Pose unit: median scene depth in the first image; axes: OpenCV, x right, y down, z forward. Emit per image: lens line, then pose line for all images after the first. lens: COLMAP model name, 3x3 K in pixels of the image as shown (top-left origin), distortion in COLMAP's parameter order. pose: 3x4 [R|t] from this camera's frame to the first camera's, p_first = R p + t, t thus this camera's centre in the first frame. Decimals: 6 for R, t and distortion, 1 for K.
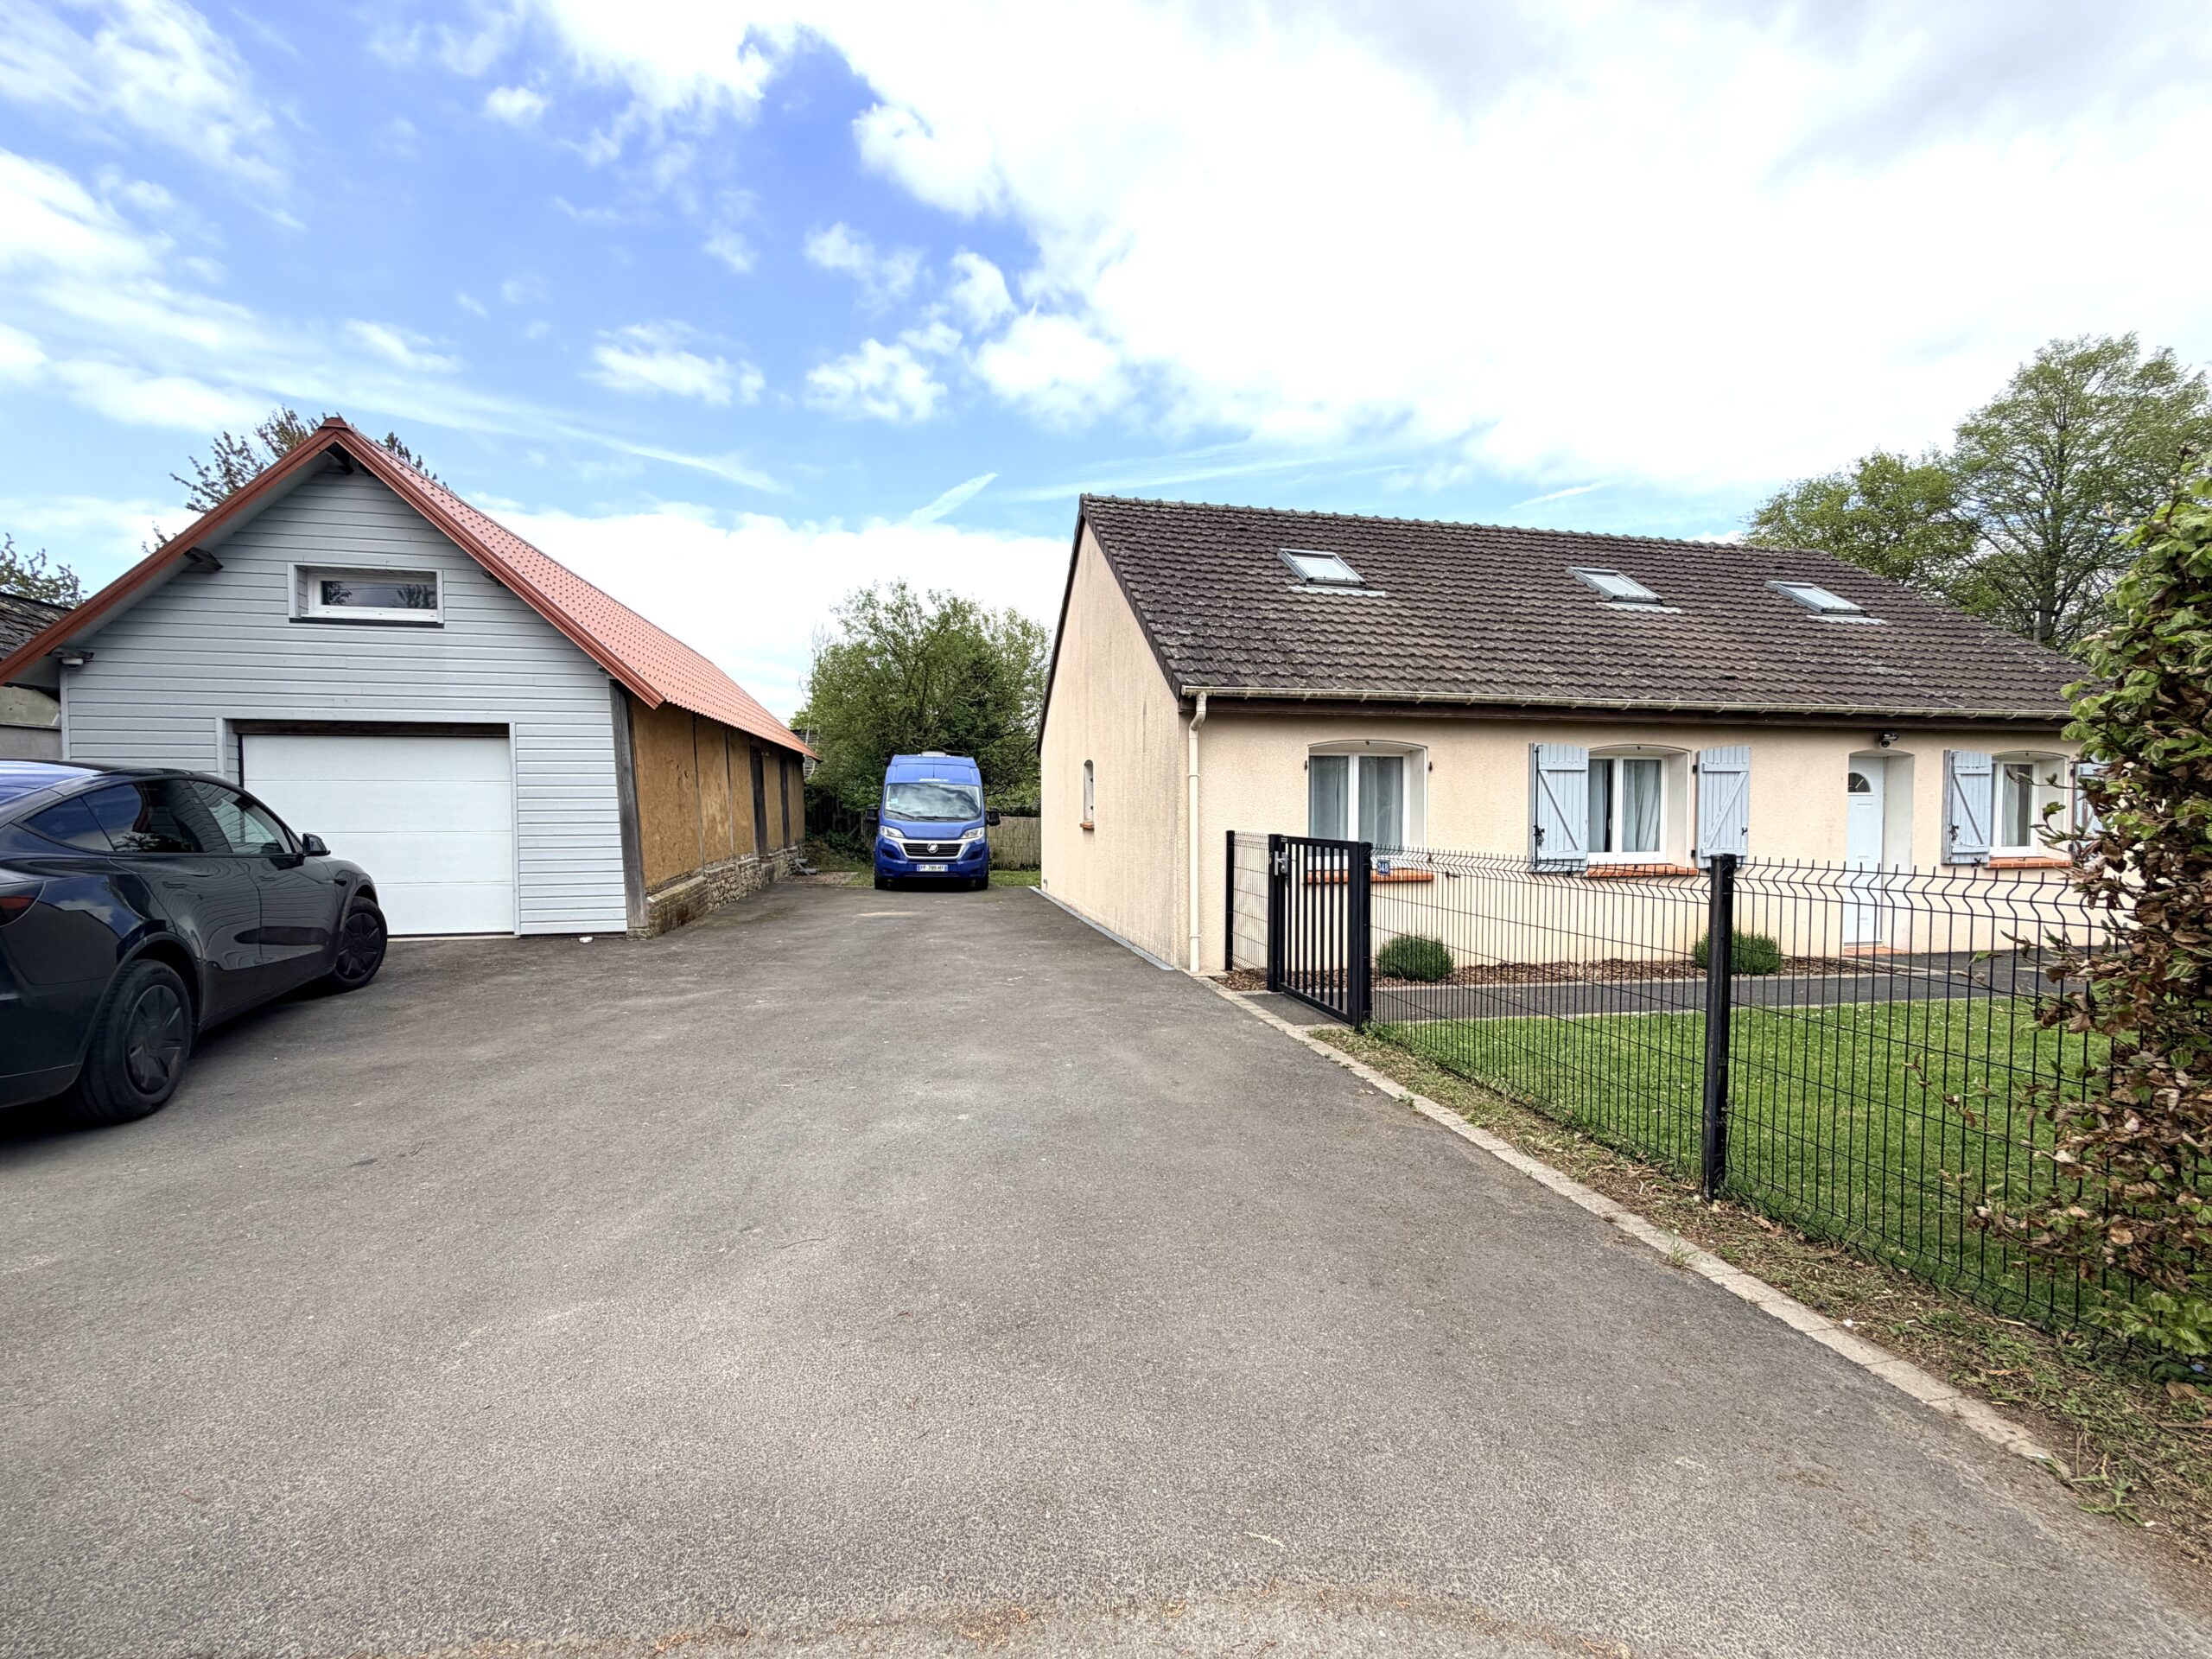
lens RADIAL K [[878.5, 0, 1101.6], [0, 878.5, 829.0], [0, 0, 1]] dist [0.000153, -0.000144]
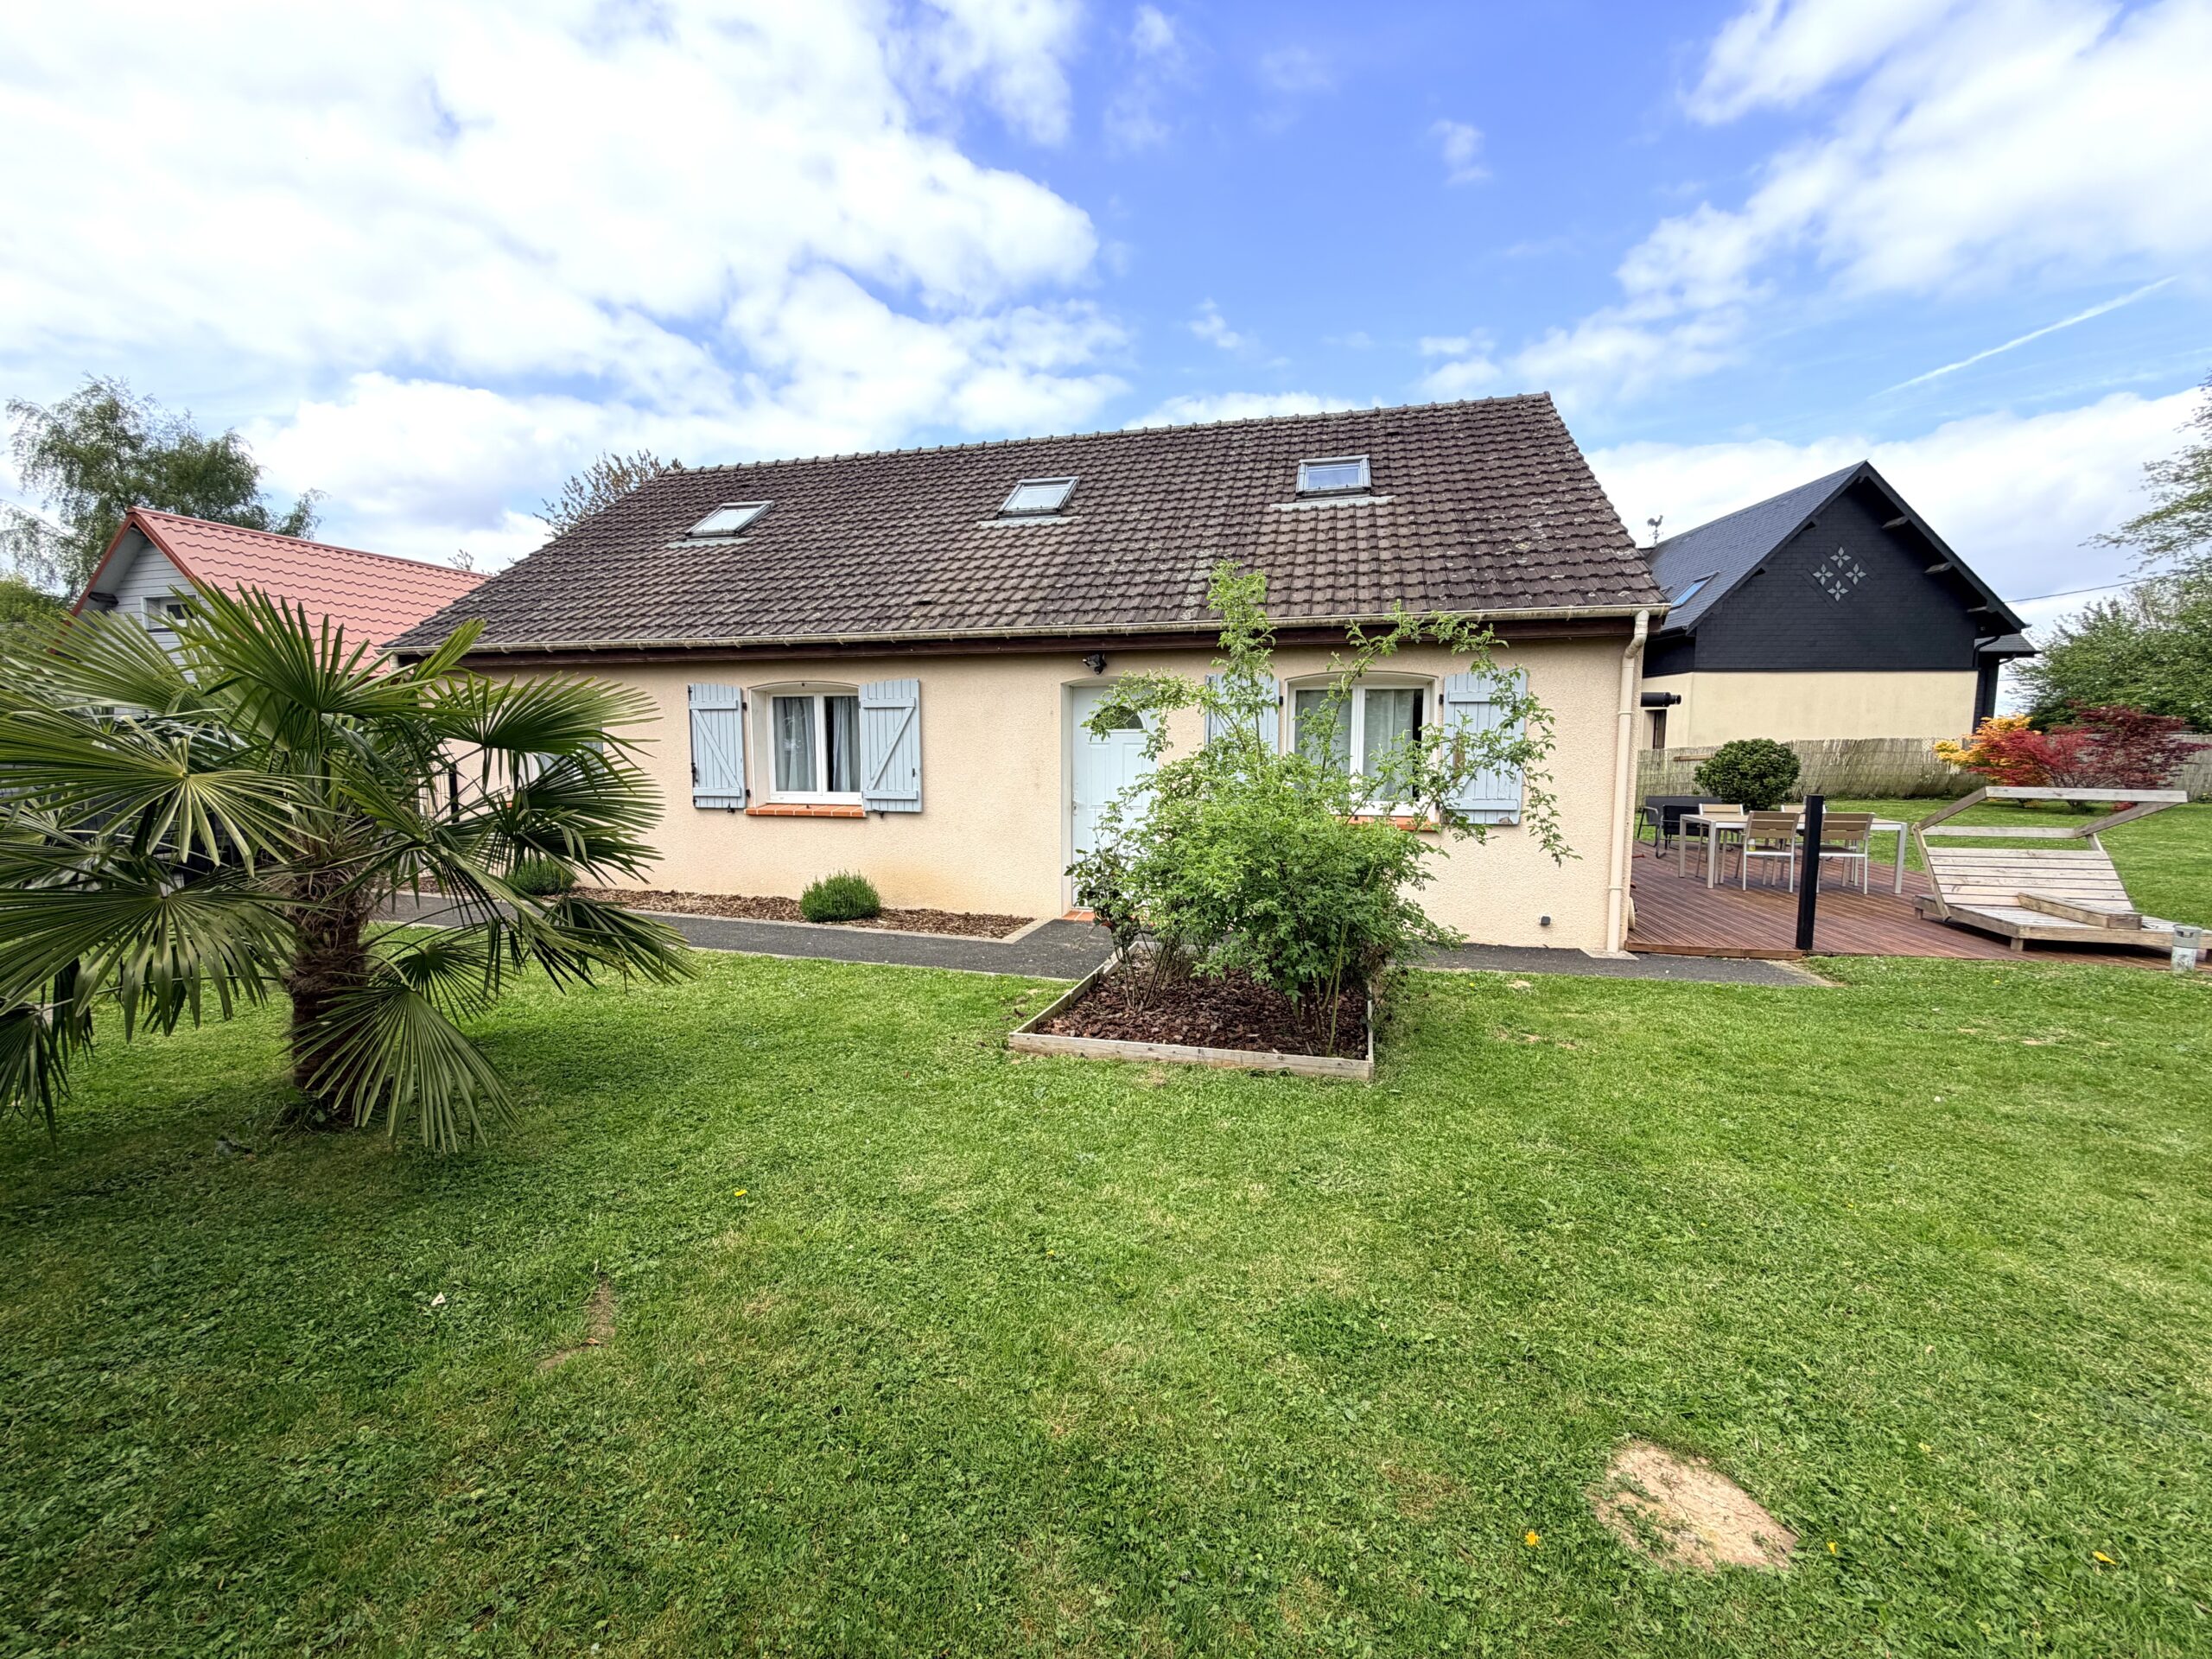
lens RADIAL K [[878.5, 0, 1111.8], [0, 878.5, 833.9], [0, 0, 1]] dist [0.000153, -0.000144]
pose [[0.891759, 0.047984, -0.449959, 1.299047], [-0.015264, 0.996986, 0.076068, -0.007204], [0.452253, -0.060967, 0.889804, 0.270467]]
